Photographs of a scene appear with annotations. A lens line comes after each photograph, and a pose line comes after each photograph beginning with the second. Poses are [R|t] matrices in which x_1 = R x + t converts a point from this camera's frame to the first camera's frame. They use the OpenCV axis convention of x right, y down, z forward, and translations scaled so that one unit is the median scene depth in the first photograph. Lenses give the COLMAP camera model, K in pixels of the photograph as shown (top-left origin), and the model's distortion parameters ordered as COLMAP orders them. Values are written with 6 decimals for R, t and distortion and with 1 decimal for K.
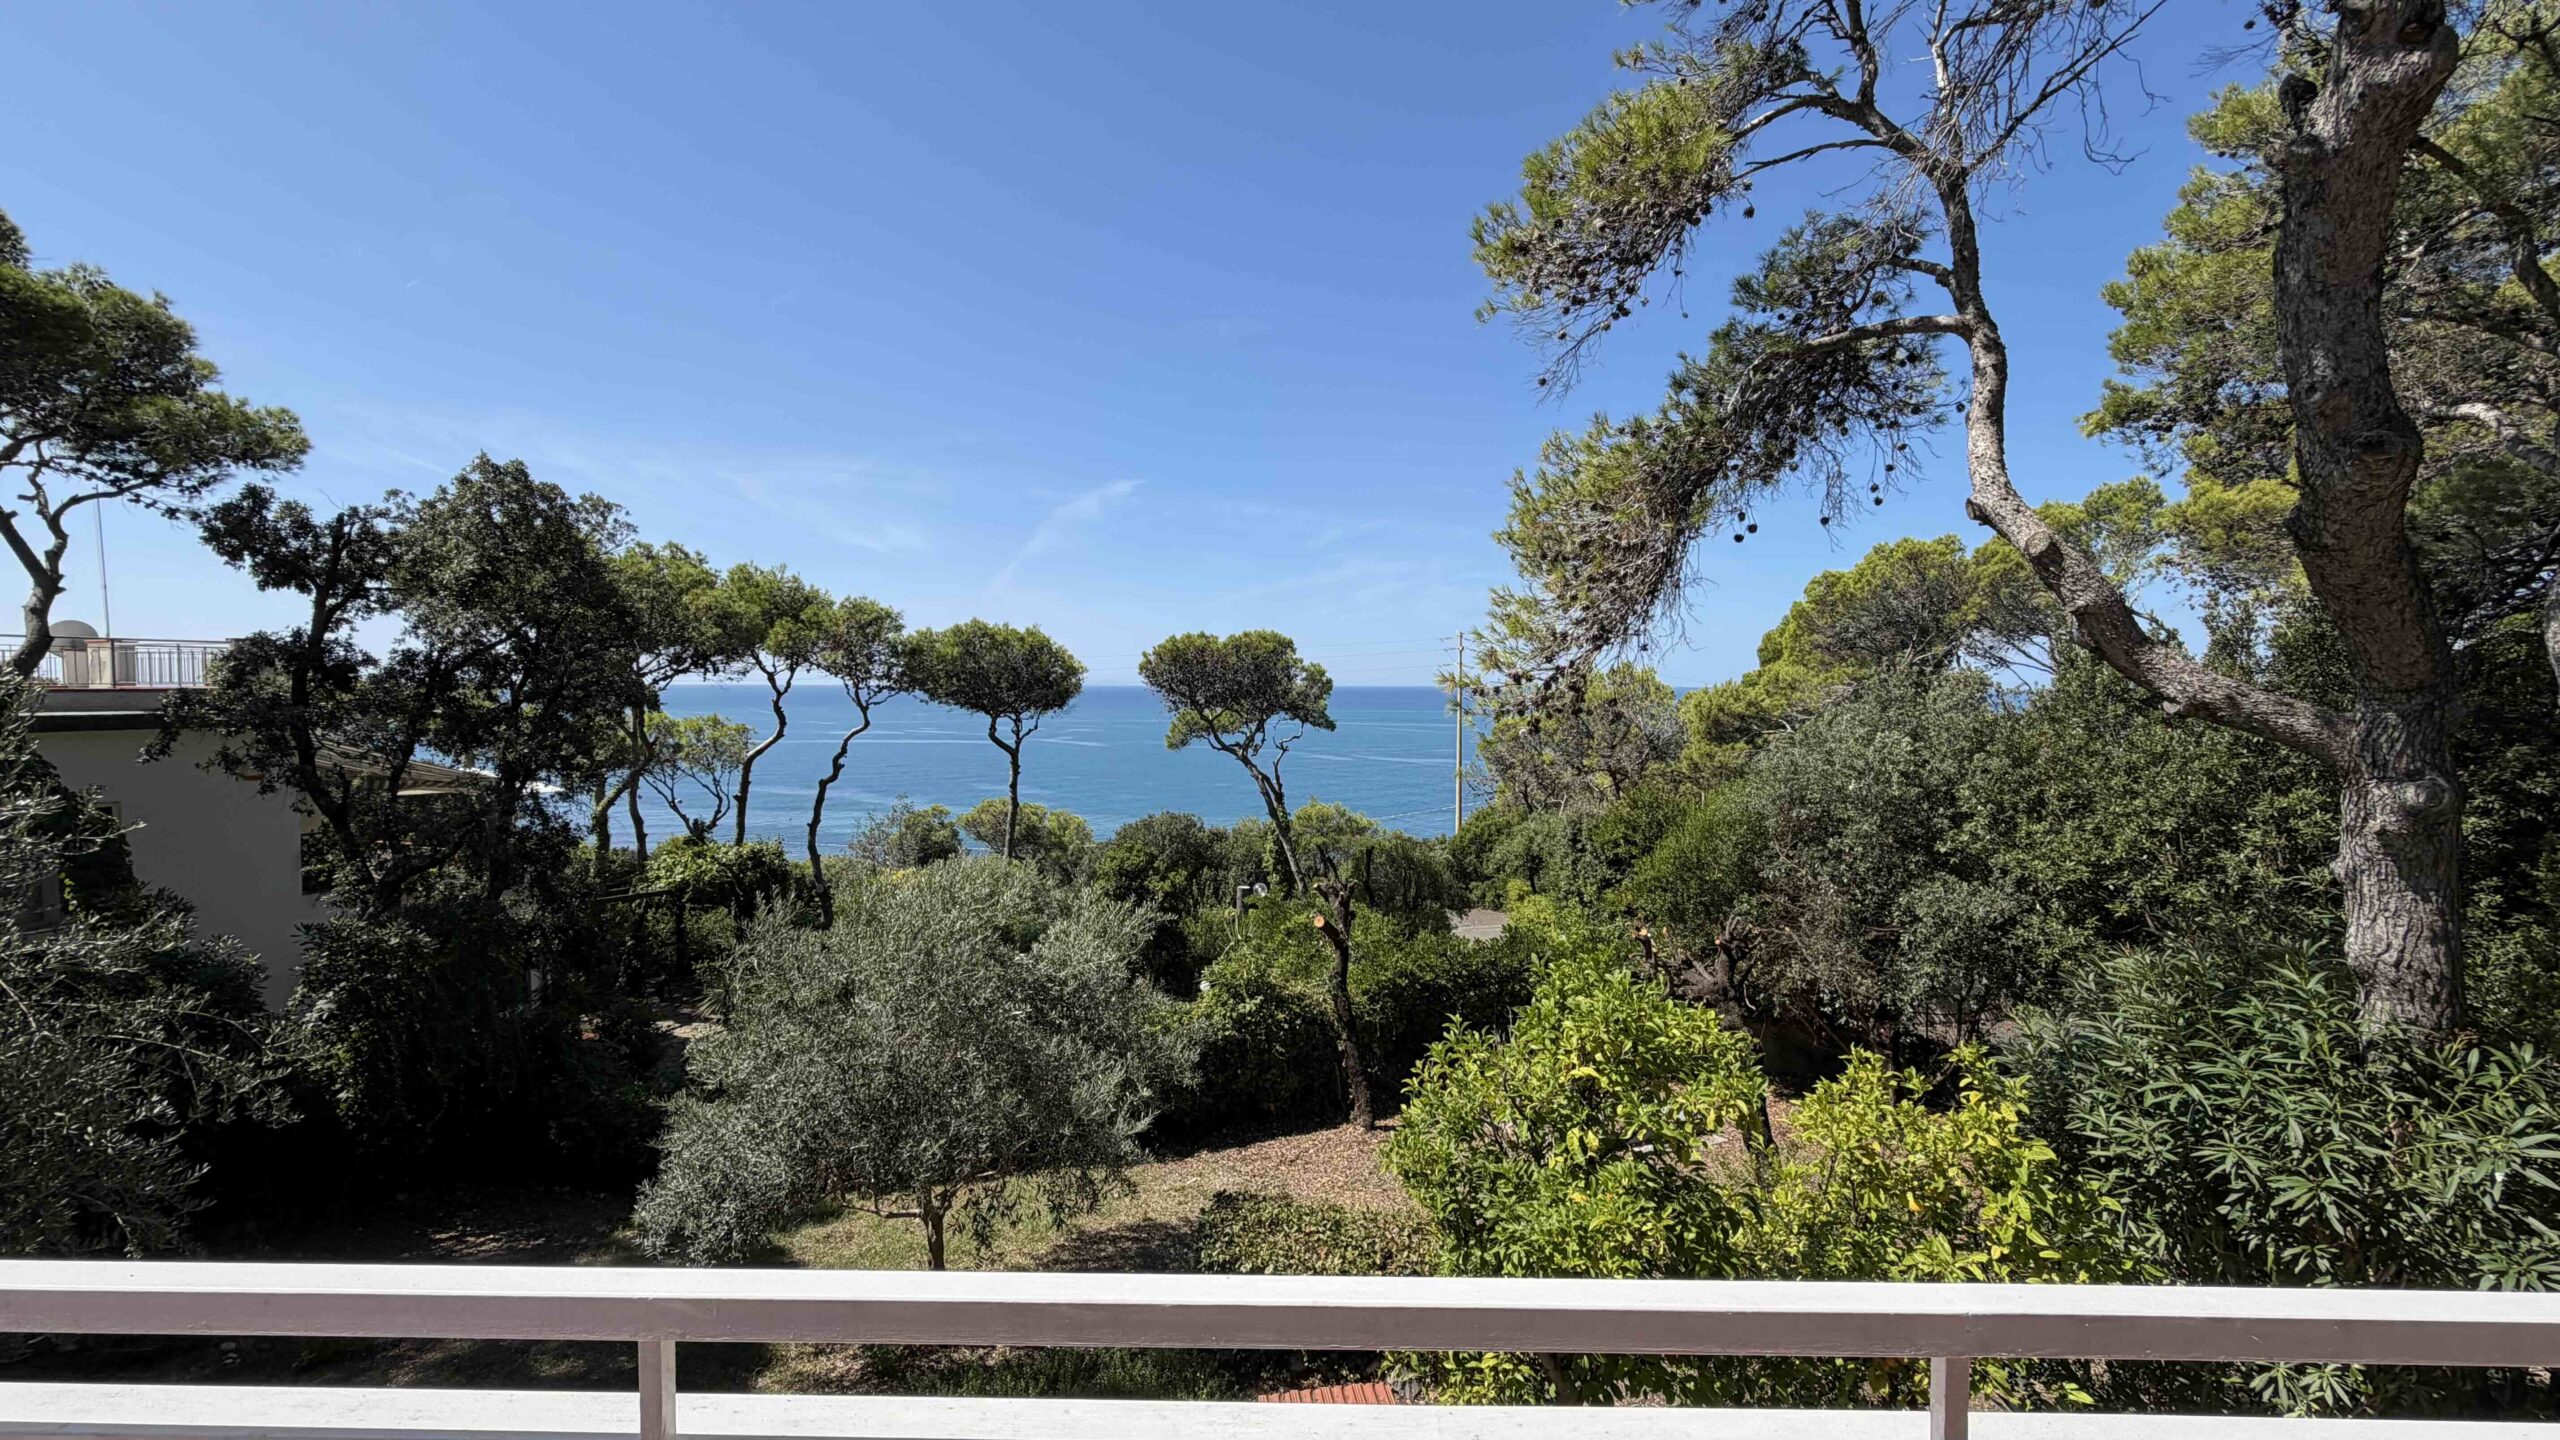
lens RADIAL K [[1018.0, 0, 1274.9], [0, 1018.0, 723.3], [0, 0, 1]] dist [-0.000303, 0.000108]
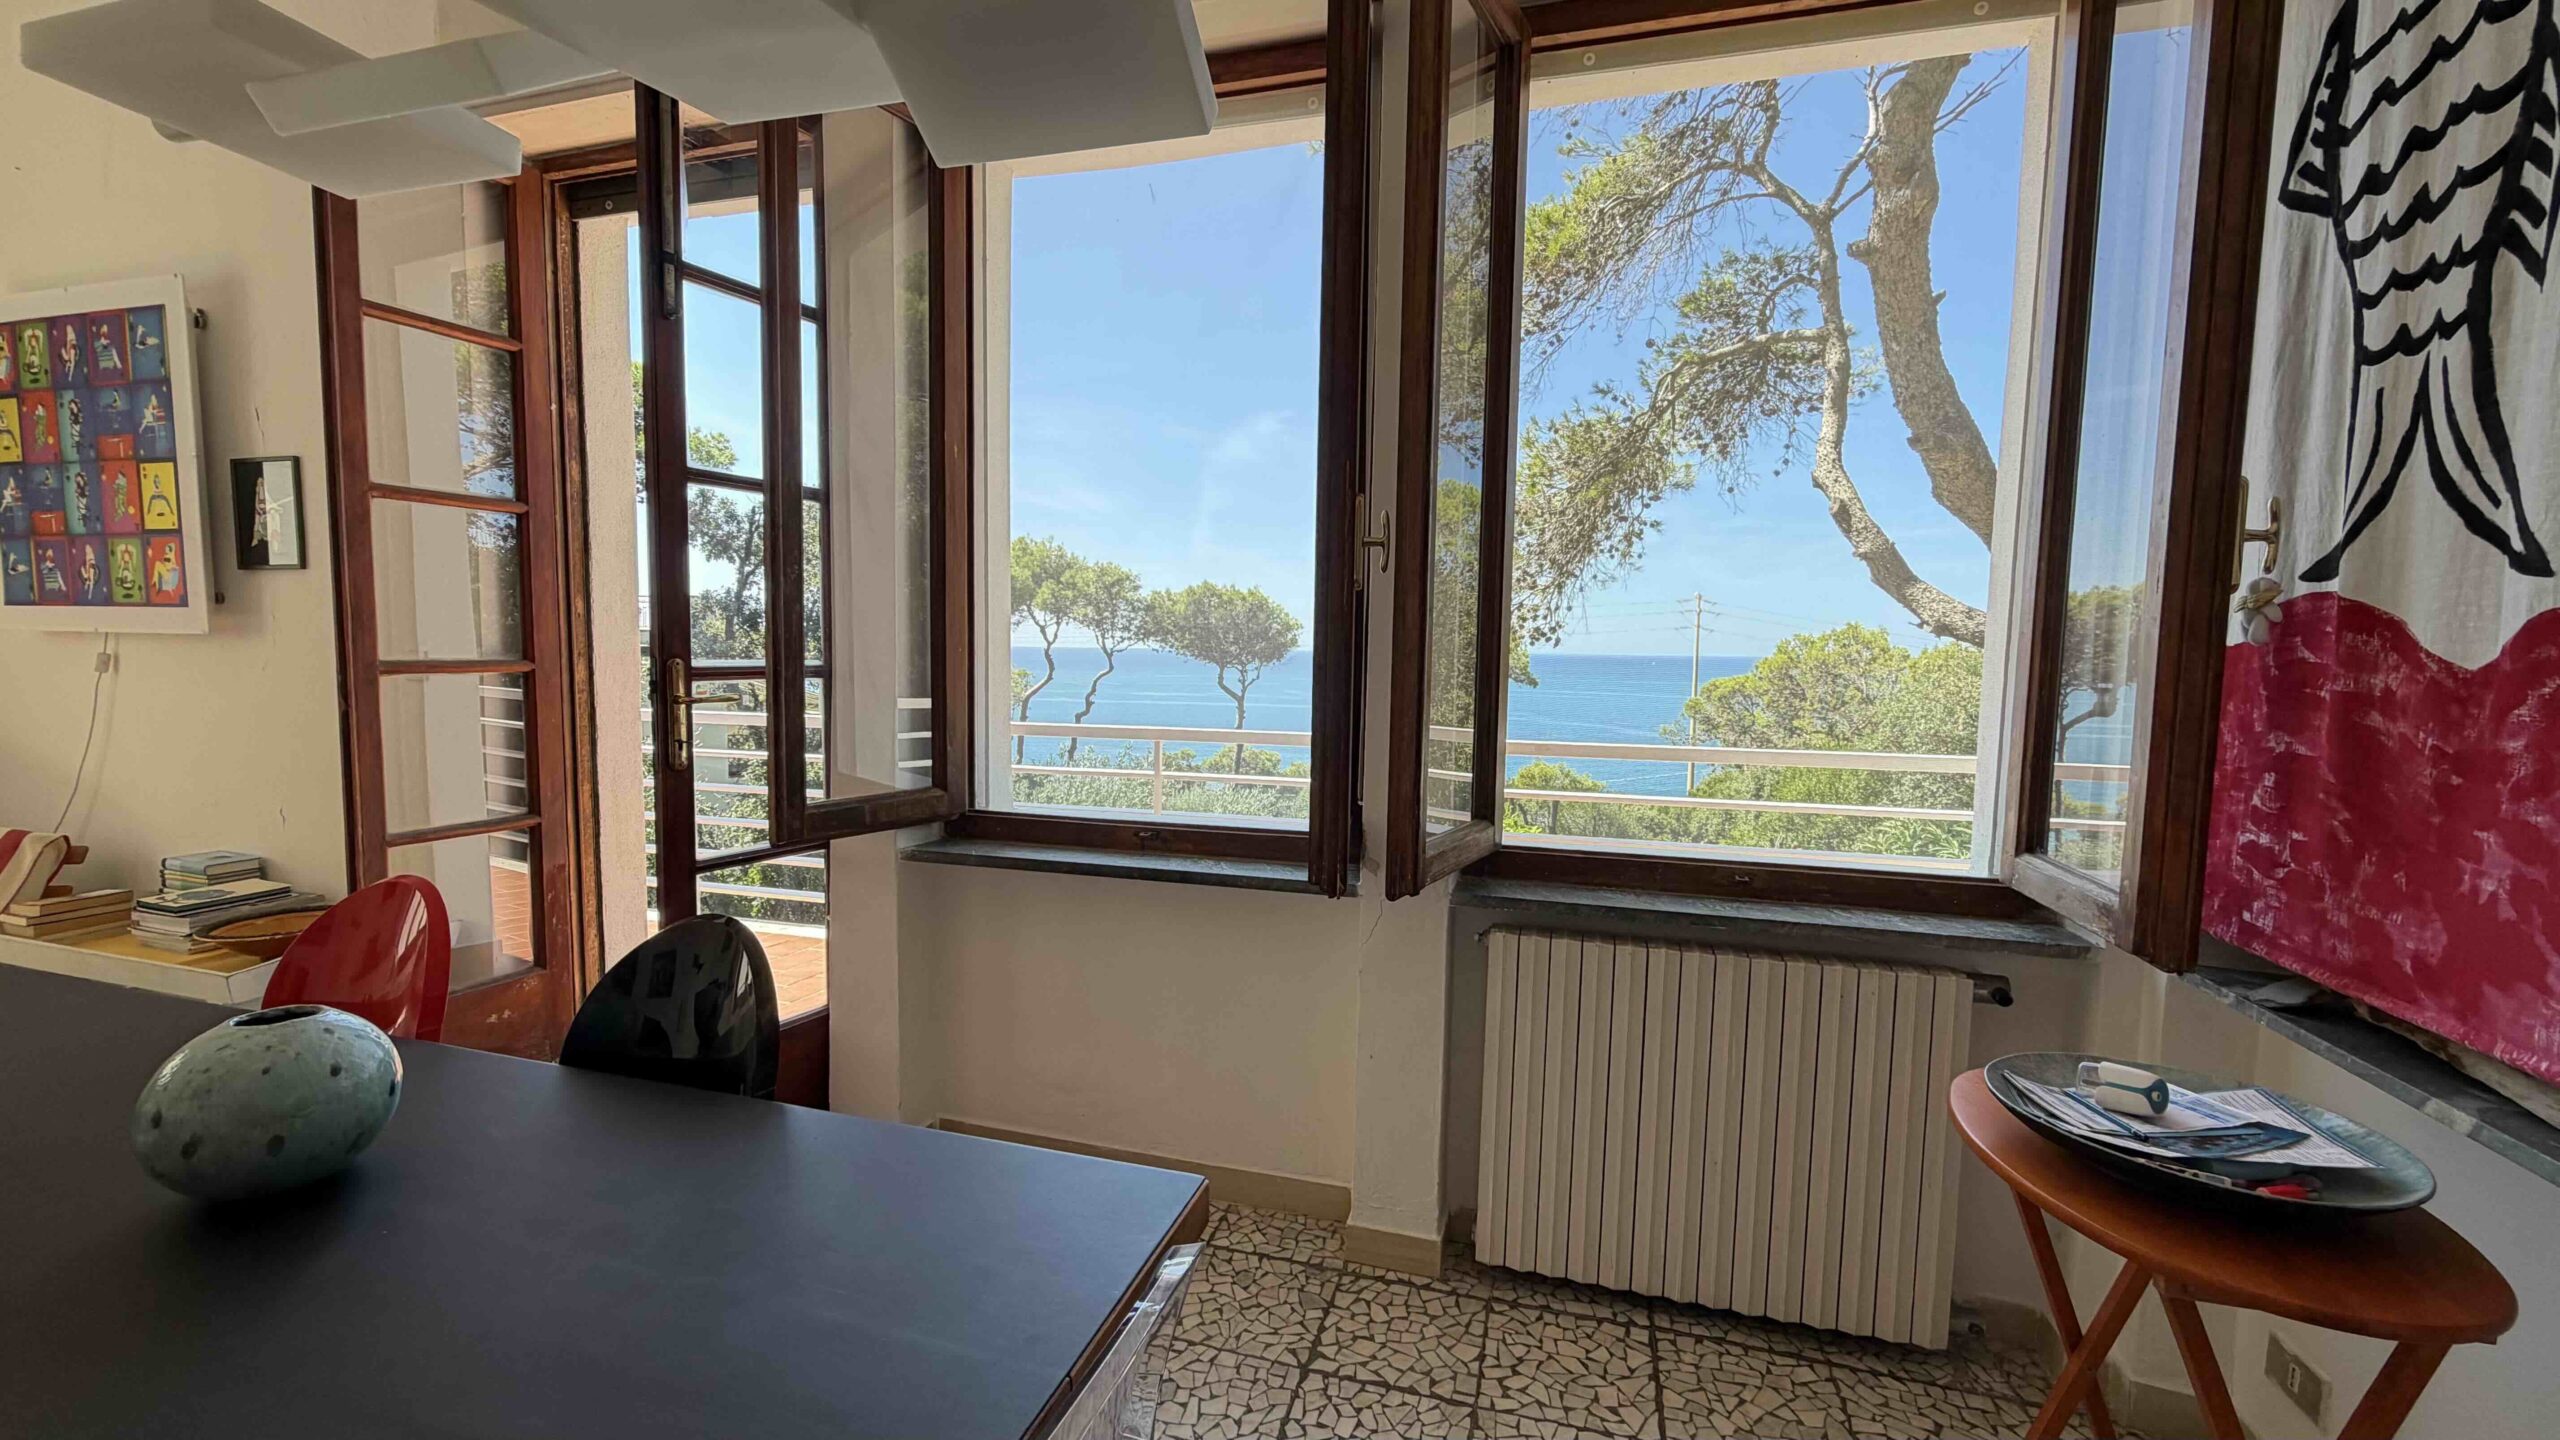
lens RADIAL K [[1018.0, 0, 1274.4], [0, 1018.0, 724.3], [0, 0, 1]] dist [-0.000303, 0.000108]
pose [[0.966516, 0.029401, -0.254916, 0.090161], [-0.020686, 0.999108, 0.036802, 0.017722], [0.255771, -0.030296, 0.966263, -0.113496]]
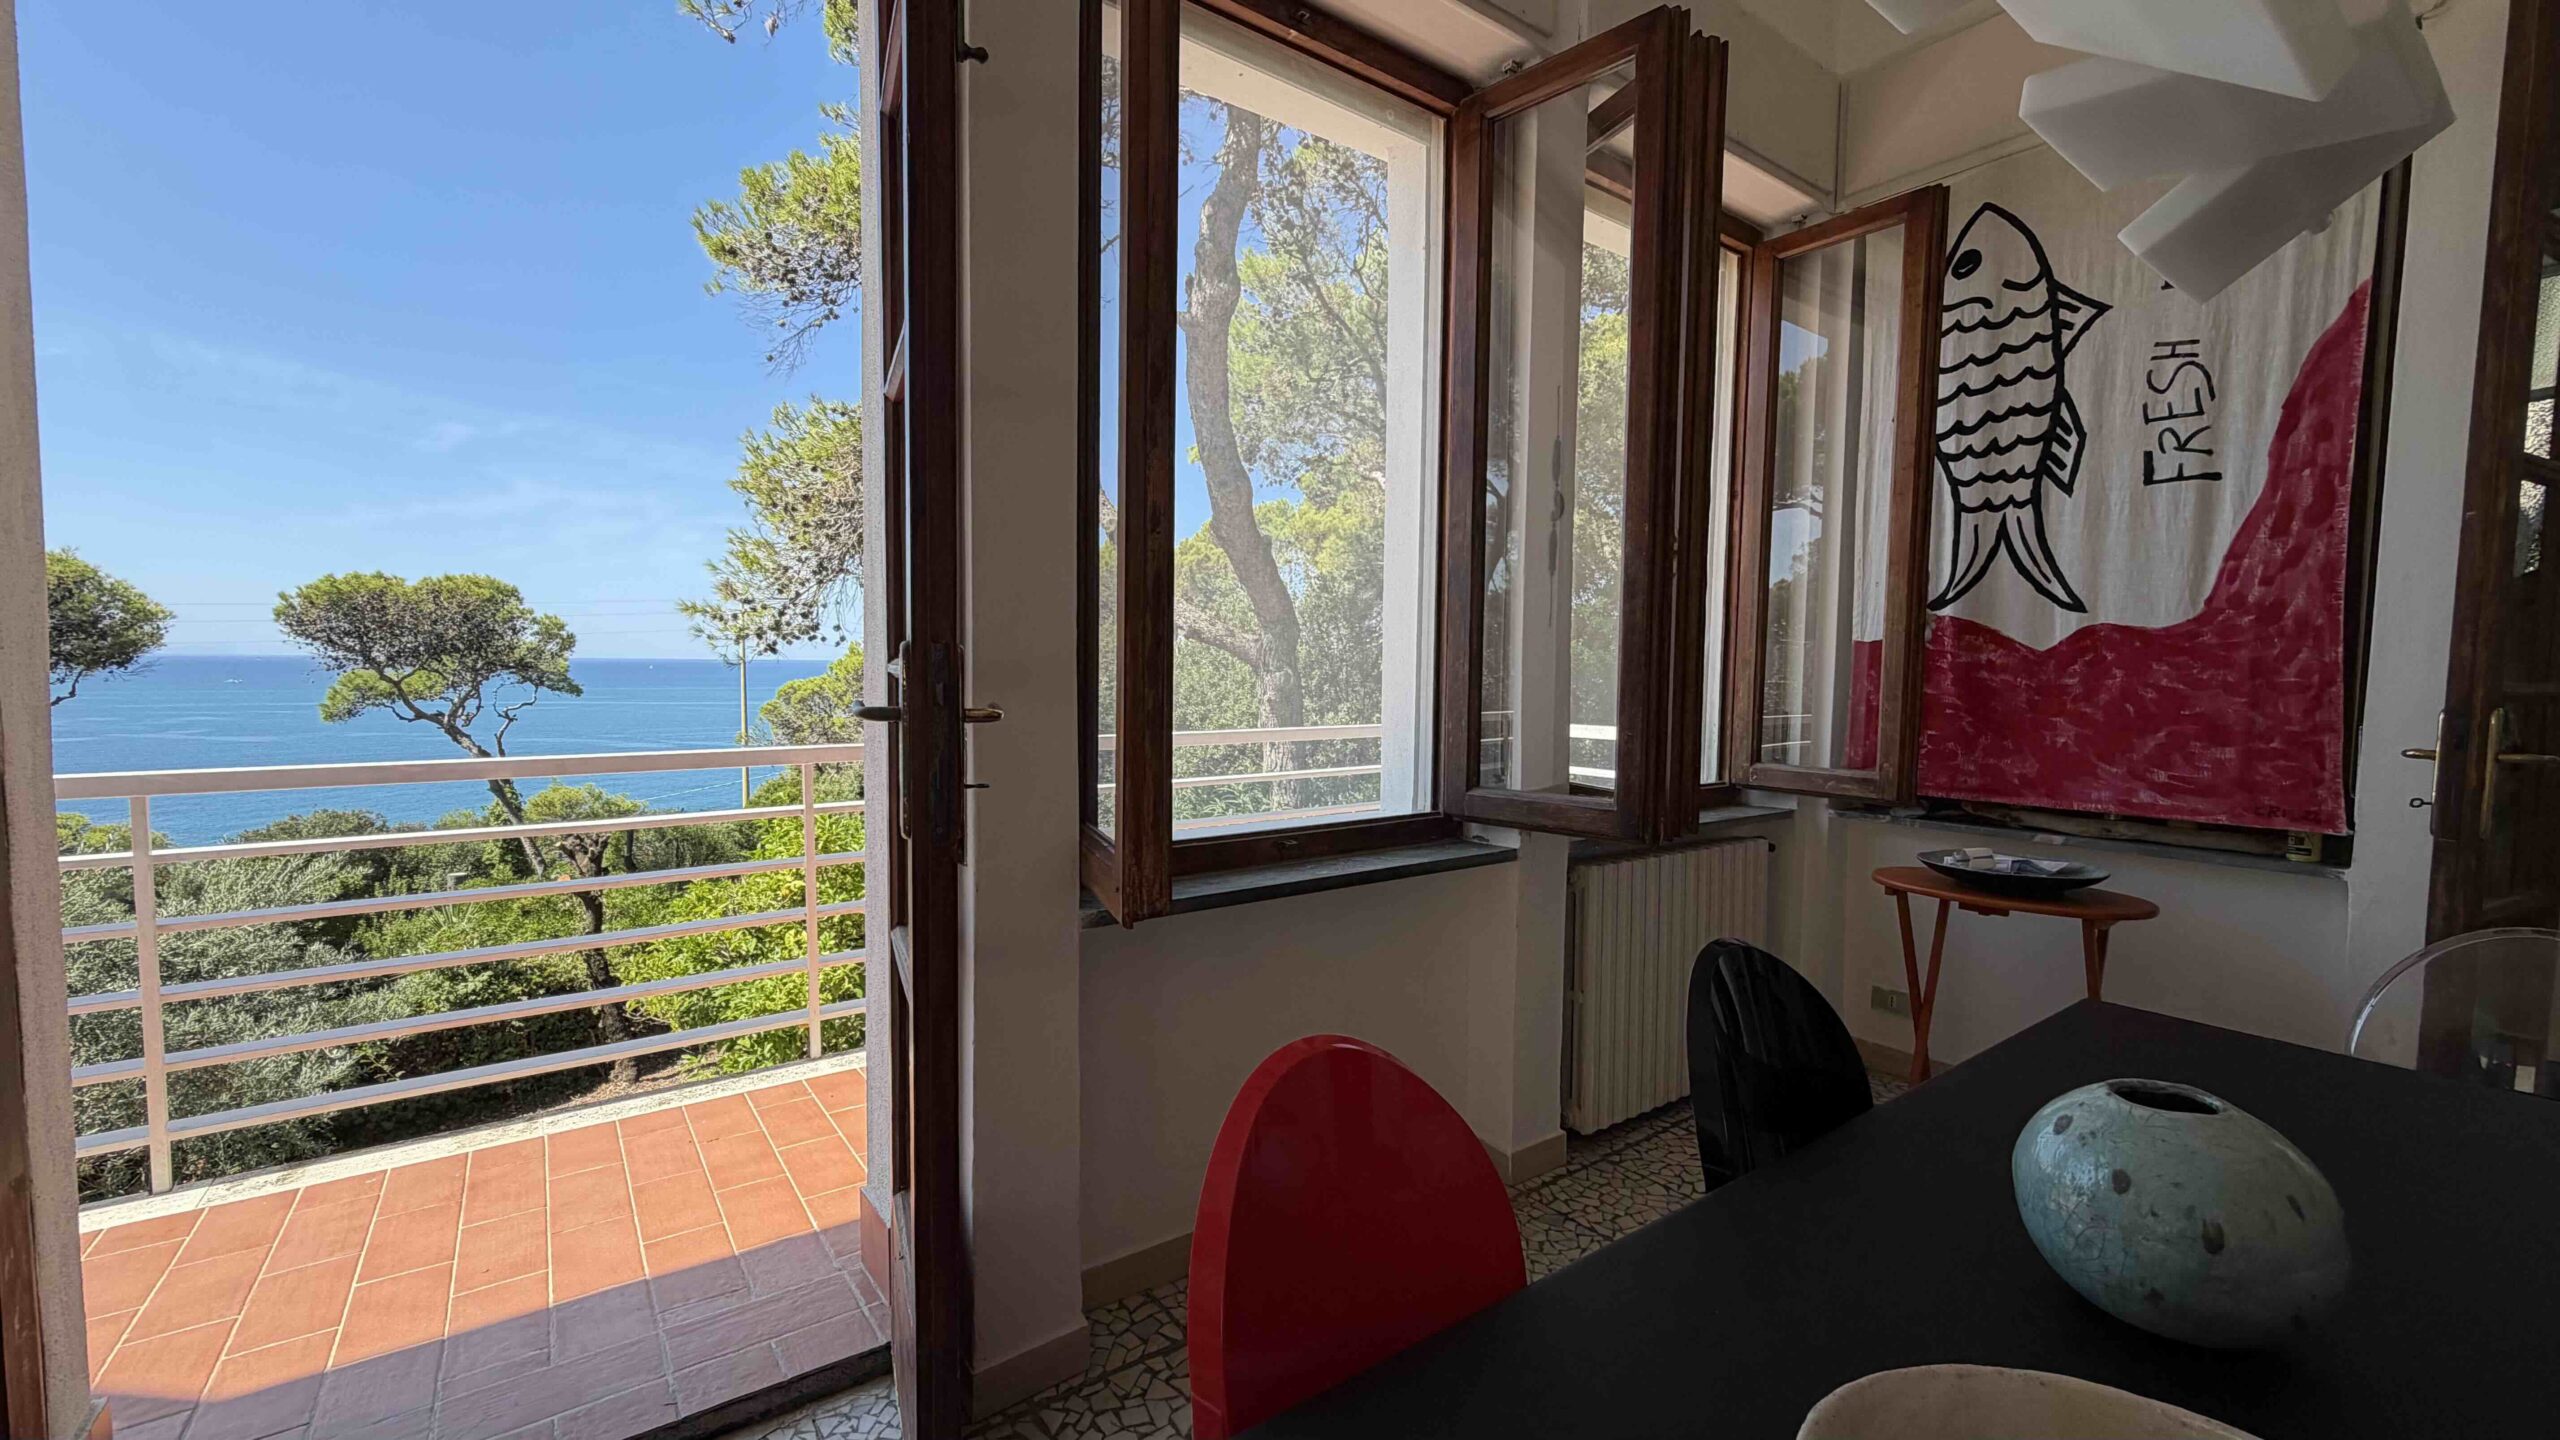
lens RADIAL K [[1018.0, 0, 1278.1], [0, 1018.0, 722.6], [0, 0, 1]] dist [-0.000303, 0.000108]
pose [[0.792568, -0.030784, 0.609006, -0.001144], [0.015645, 0.999423, 0.030158, 0.018961], [-0.609582, -0.014374, 0.792592, -0.091834]]
